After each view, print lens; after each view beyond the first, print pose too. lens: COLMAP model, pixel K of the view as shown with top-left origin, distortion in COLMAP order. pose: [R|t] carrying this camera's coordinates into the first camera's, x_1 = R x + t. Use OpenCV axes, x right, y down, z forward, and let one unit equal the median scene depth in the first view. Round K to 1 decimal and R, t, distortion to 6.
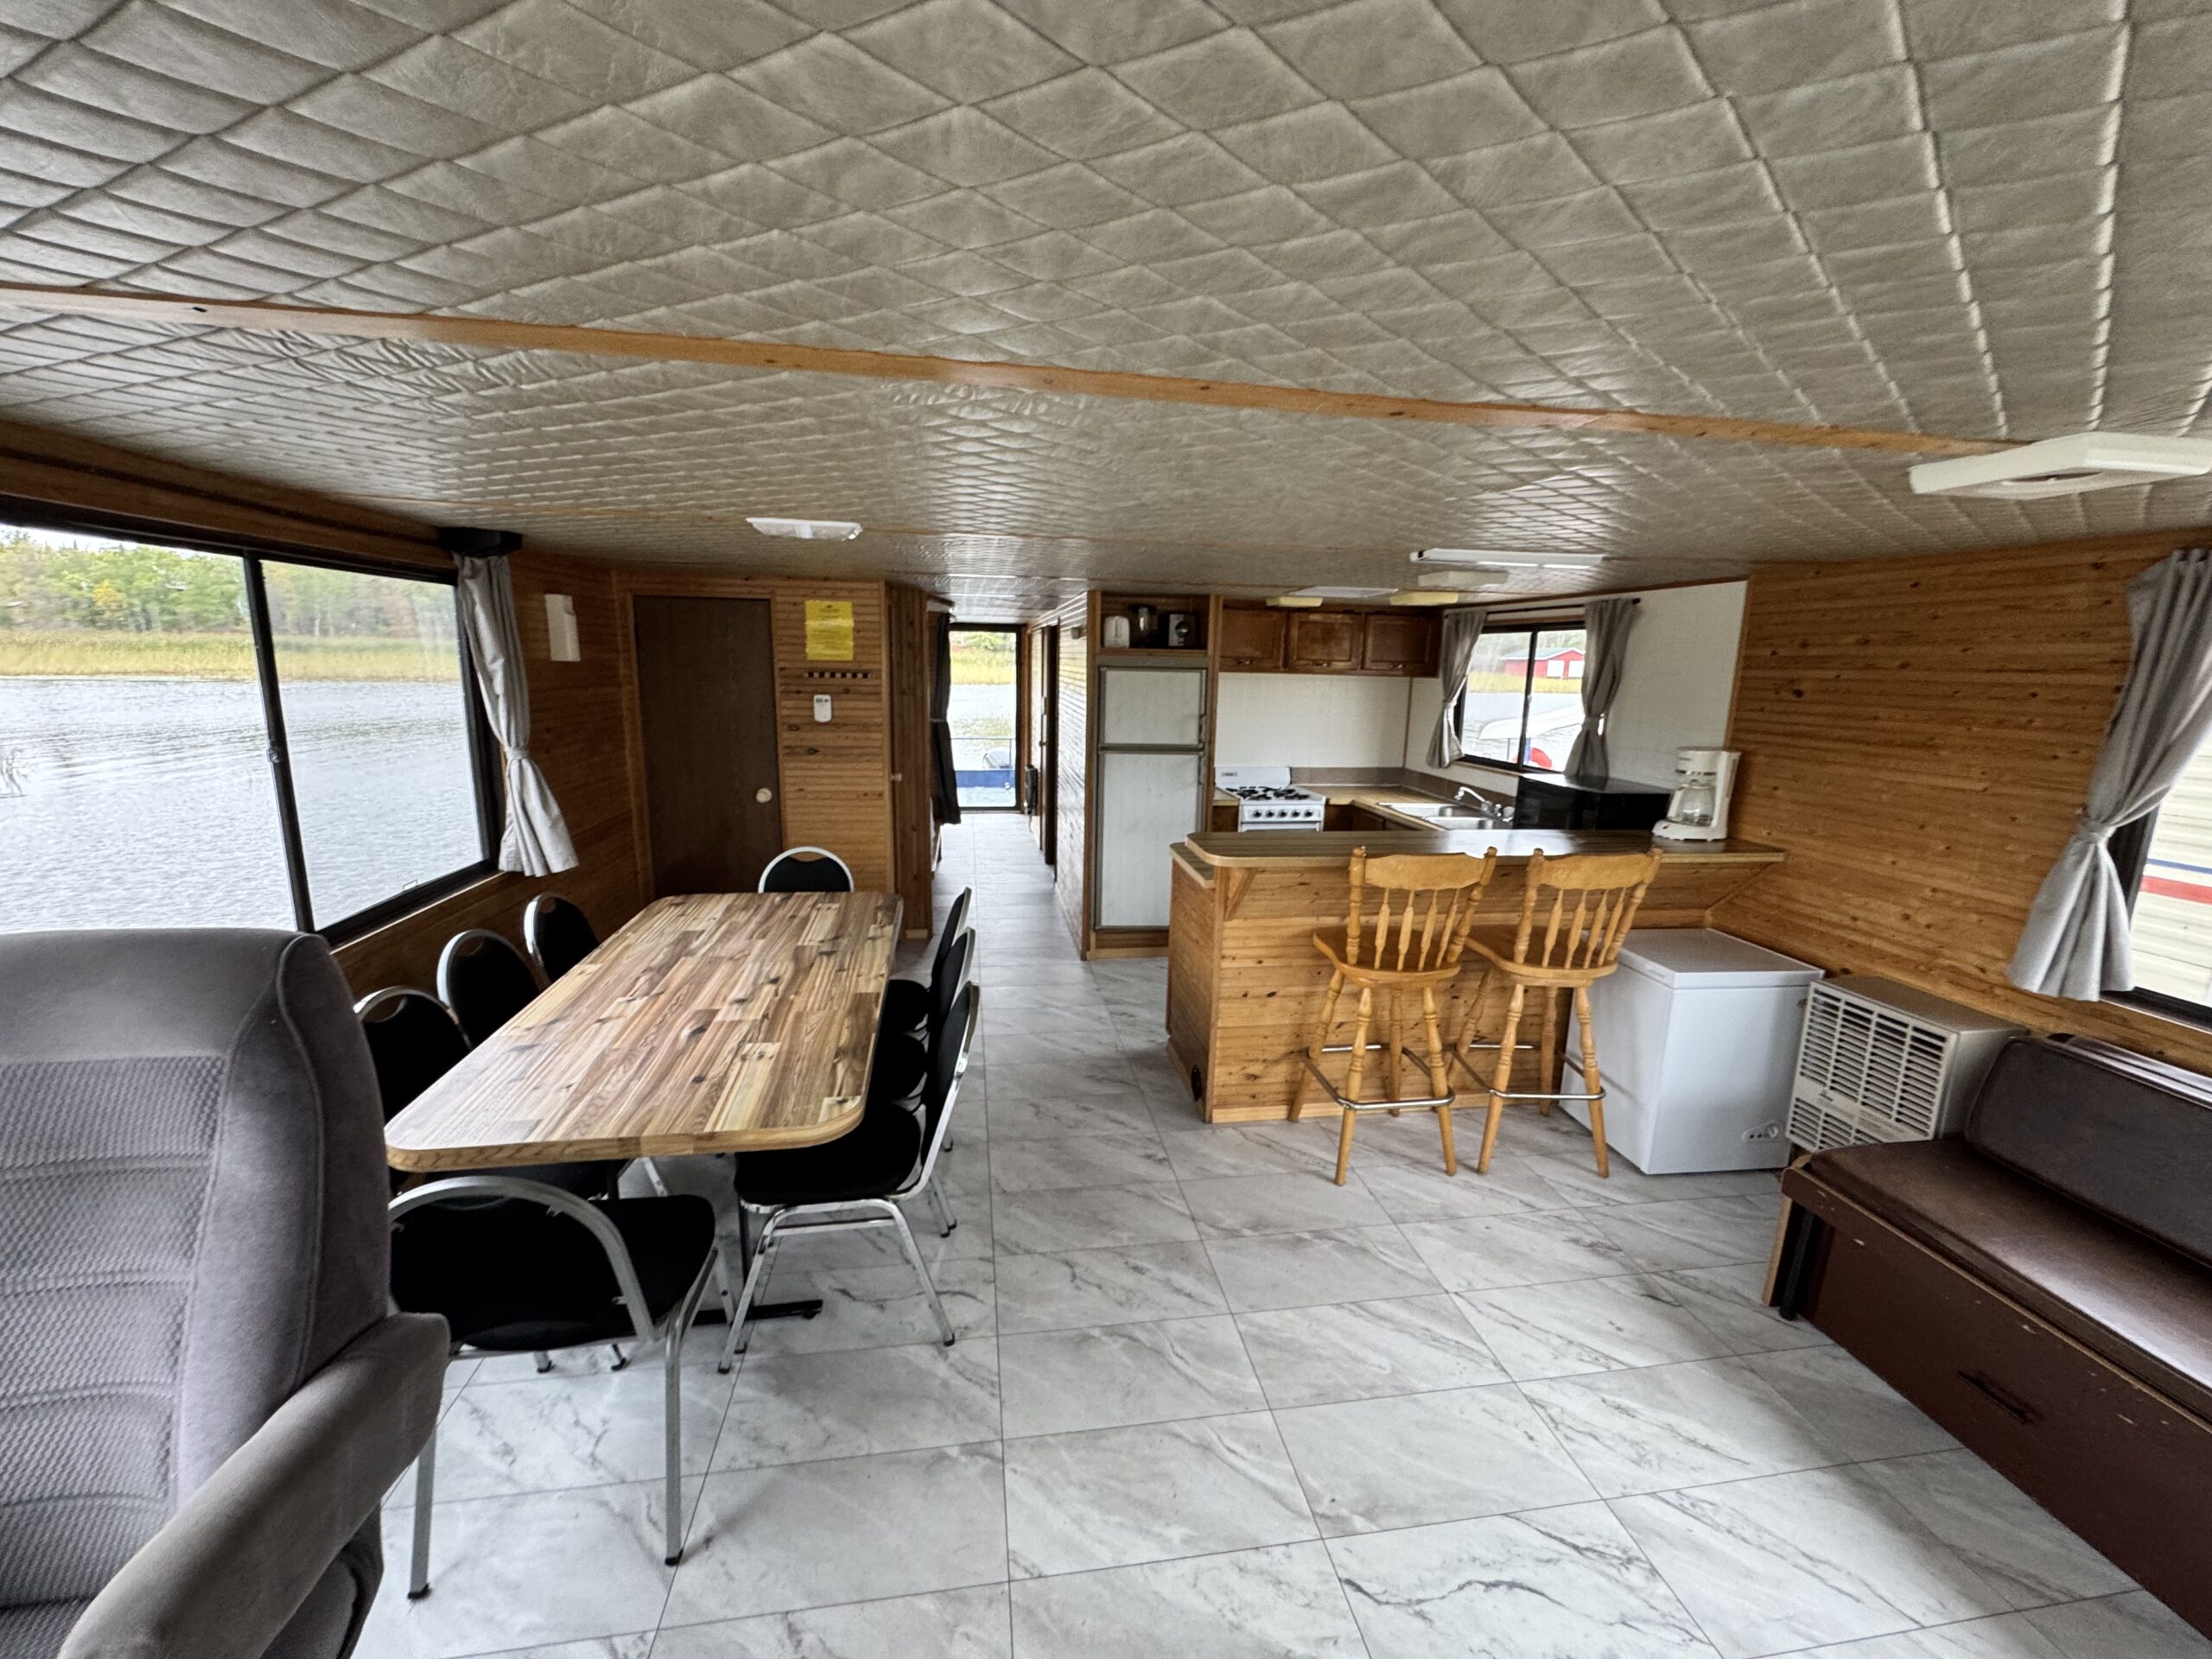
lens RADIAL K [[886.0, 0, 1104.3], [0, 886.0, 826.8], [0, 0, 1]] dist [-0.001866, 0.000015]
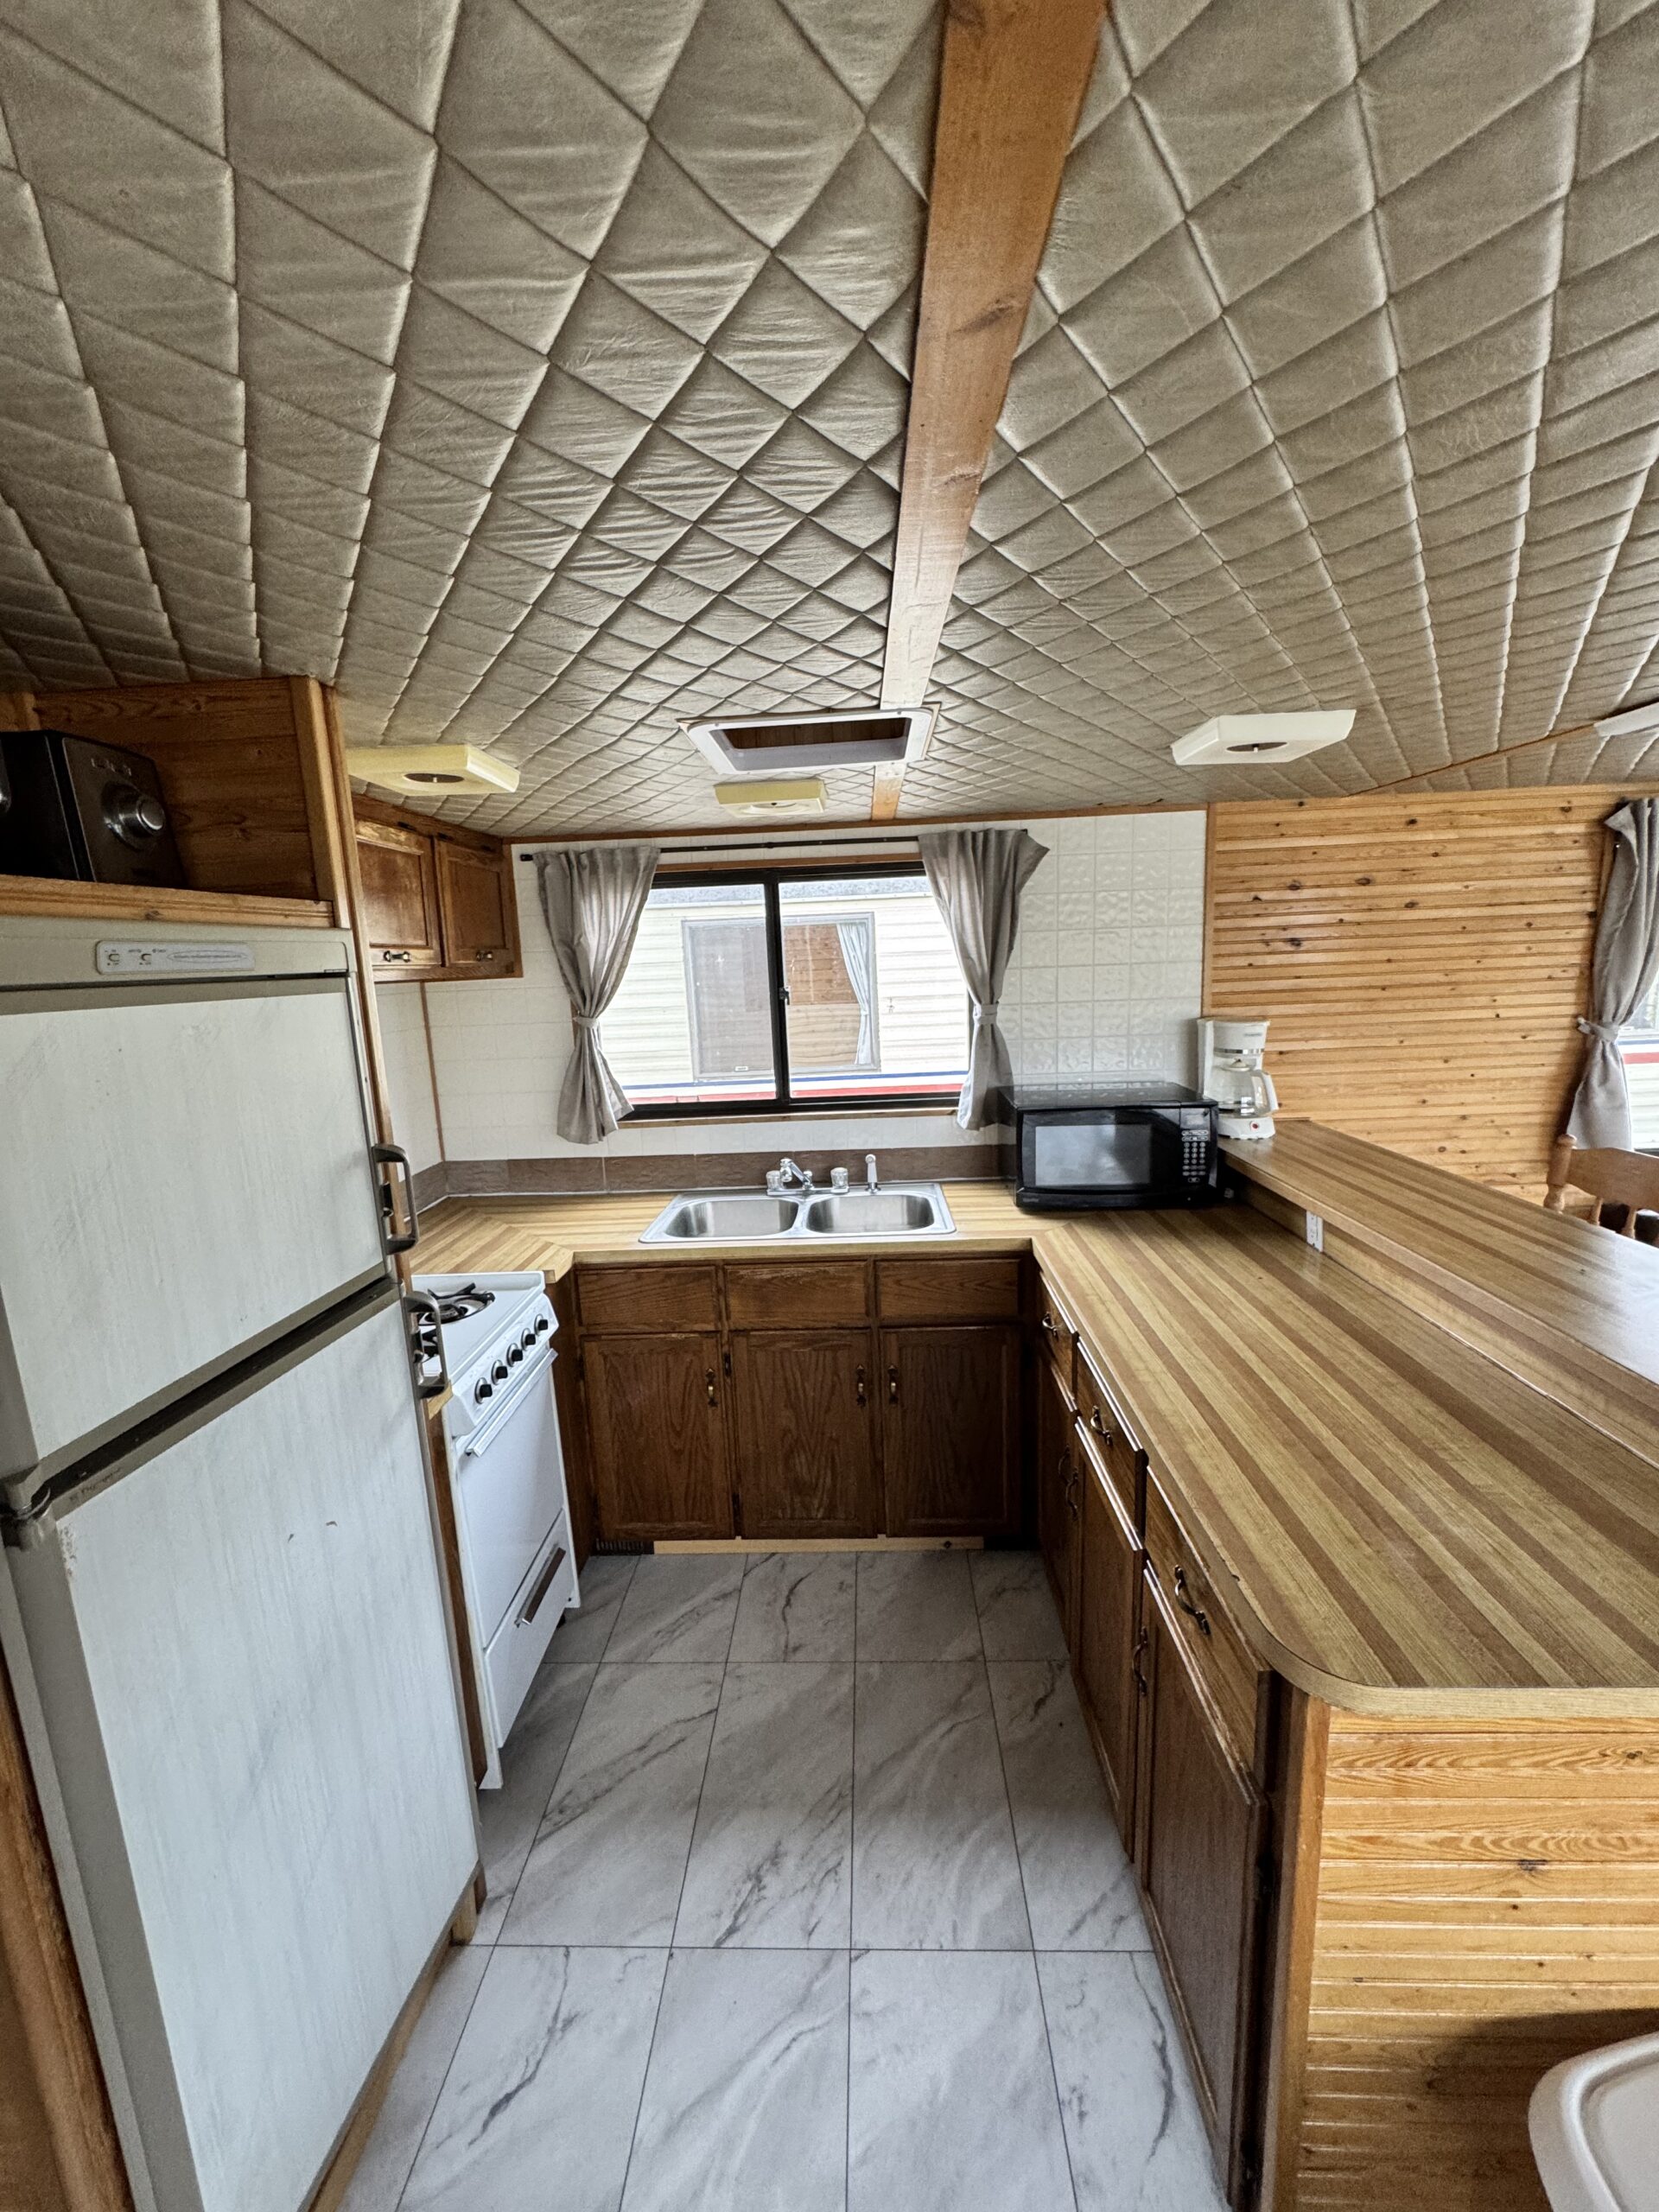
lens RADIAL K [[886.0, 0, 829.7], [0, 886.0, 1112.5], [0, 0, 1]] dist [-0.001866, 0.000015]
pose [[0.192998, -0.200577, 0.960480, -0.132983], [0.227787, 0.961299, 0.154977, -0.171052], [-0.954392, 0.188875, 0.231217, 0.943060]]
